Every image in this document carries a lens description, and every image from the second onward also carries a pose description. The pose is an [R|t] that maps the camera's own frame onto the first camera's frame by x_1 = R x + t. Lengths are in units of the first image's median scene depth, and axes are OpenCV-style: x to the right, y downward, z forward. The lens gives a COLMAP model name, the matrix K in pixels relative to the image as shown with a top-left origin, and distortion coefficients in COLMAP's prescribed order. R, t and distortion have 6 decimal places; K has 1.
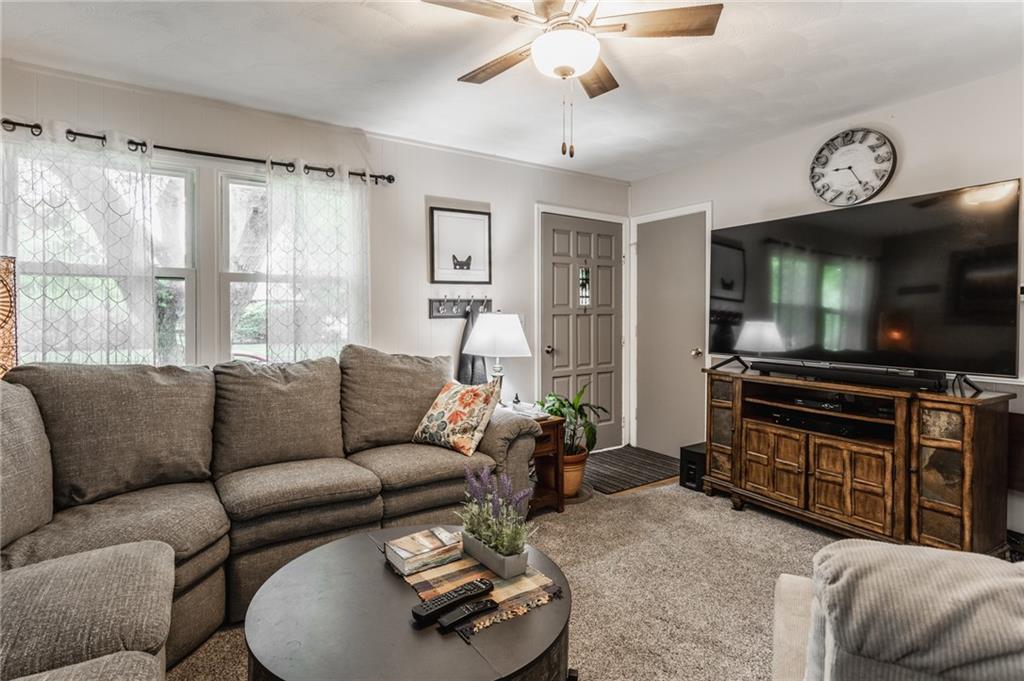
lens RADIAL K [[484.1, 0, 519.3], [0, 484.1, 324.7], [0, 0, 1]] dist [0.003219, 0.000454]
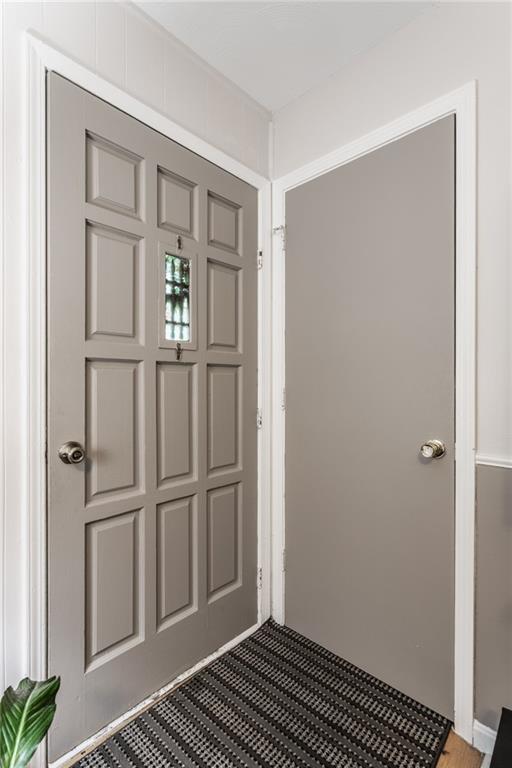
lens RADIAL K [[363.1, 0, 255.6], [0, 363.1, 386.3], [0, 0, 1]] dist [0.003219, 0.000454]
pose [[0.968093, 0.002923, 0.250576, 0.122220], [0.001288, 0.999861, -0.016640, 0.005742], [-0.250590, 0.016432, 0.967954, 0.670534]]
